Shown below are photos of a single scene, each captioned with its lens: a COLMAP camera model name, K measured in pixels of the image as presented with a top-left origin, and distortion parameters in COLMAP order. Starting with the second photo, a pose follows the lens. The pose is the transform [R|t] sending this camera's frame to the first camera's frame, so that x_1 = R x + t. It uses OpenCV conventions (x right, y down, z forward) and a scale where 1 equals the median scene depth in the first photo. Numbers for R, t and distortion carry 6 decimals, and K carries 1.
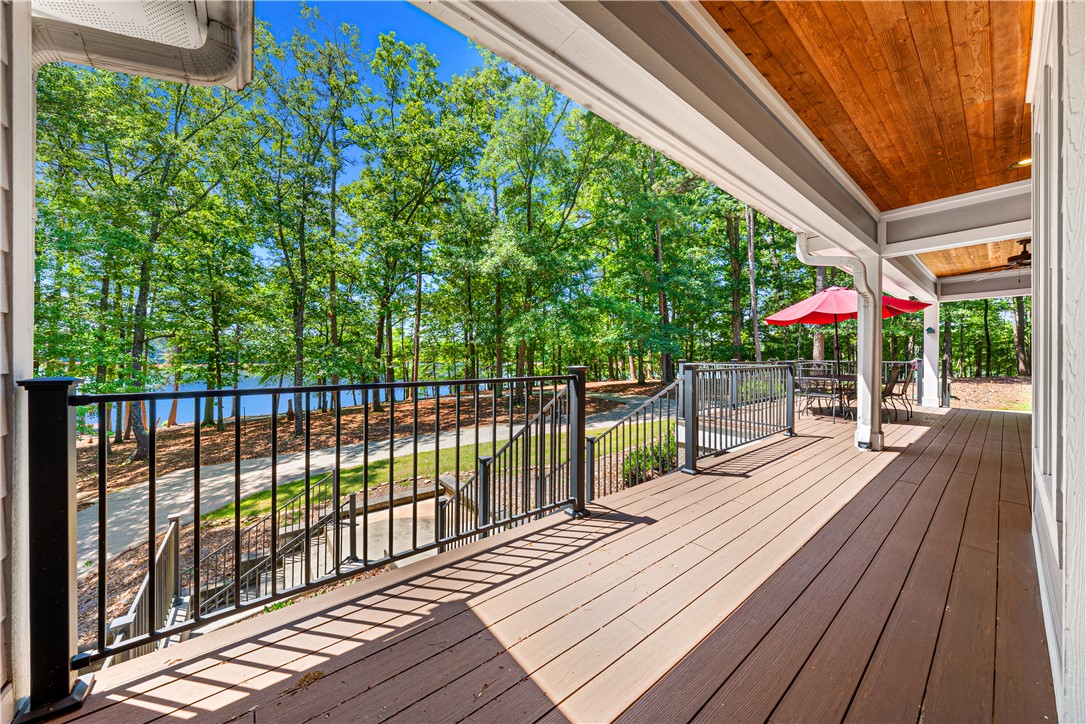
lens RADIAL K [[374.7, 0, 541.3], [0, 374.7, 356.2], [0, 0, 1]] dist [0.000068, 0.000103]
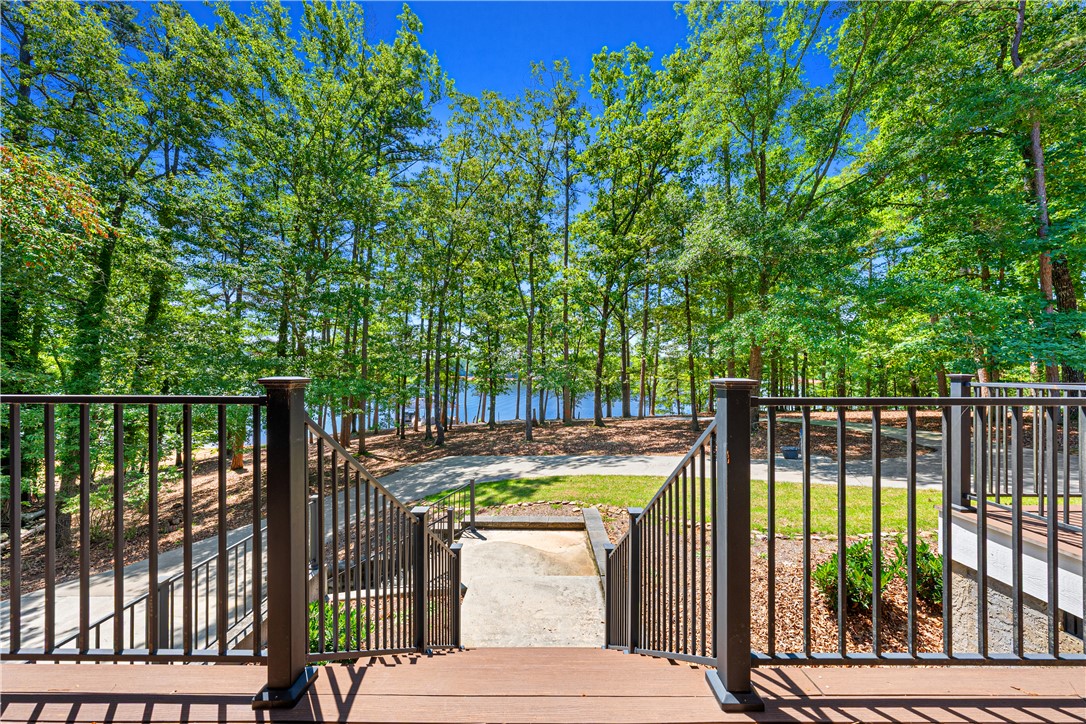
lens RADIAL K [[374.7, 0, 544.3], [0, 374.7, 366.7], [0, 0, 1]] dist [0.000068, 0.000103]
pose [[0.778989, -0.003296, -0.627029, 0.110165], [-0.006011, 0.999901, -0.012724, 0.002145], [0.627009, 0.013680, 0.778892, 0.139938]]
